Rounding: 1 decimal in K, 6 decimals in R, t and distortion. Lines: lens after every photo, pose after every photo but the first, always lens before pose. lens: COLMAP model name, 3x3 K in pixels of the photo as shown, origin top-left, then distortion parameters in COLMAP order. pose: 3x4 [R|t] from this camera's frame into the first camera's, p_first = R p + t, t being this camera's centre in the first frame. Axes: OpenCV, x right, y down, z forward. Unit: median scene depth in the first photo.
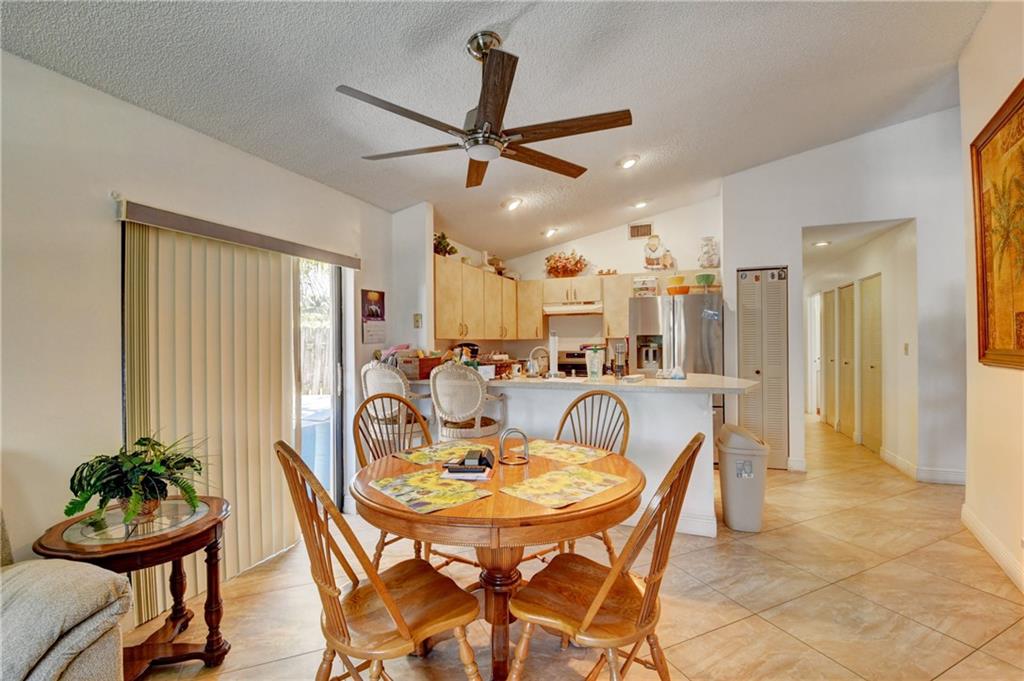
lens RADIAL K [[449.8, 0, 515.5], [0, 449.8, 342.8], [0, 0, 1]] dist [0.019787, -0.029793]
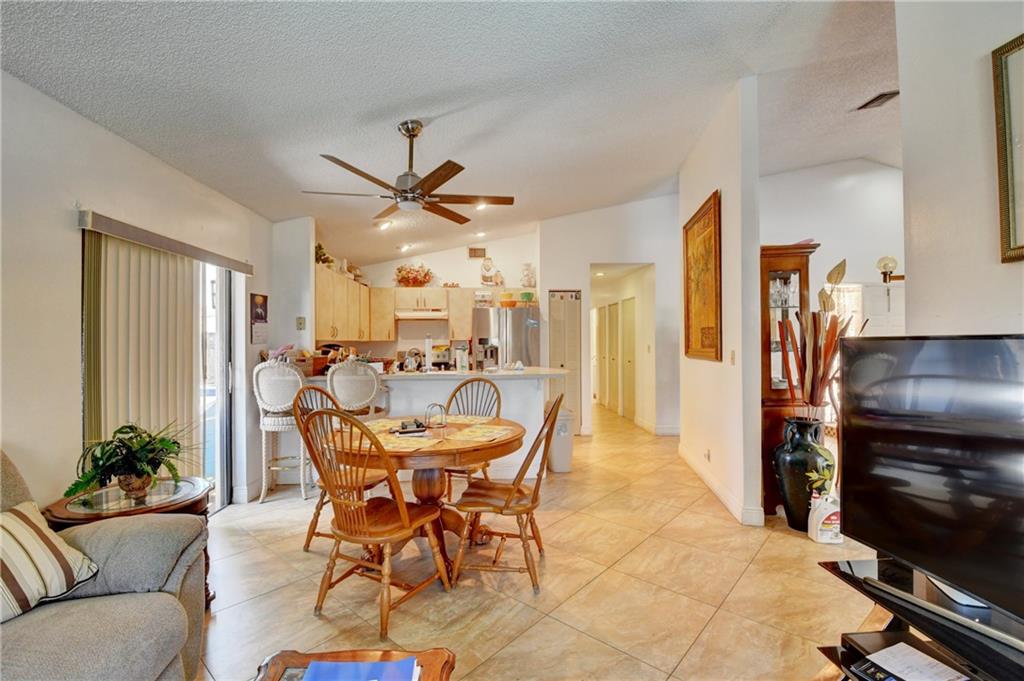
lens RADIAL K [[449.8, 0, 515.5], [0, 449.8, 342.8], [0, 0, 1]] dist [0.019787, -0.029793]
pose [[0.907298, 0.005146, 0.420457, -0.207932], [-0.003464, 0.999983, -0.004762, 0.002011], [-0.420474, 0.002864, 0.907300, -0.224595]]
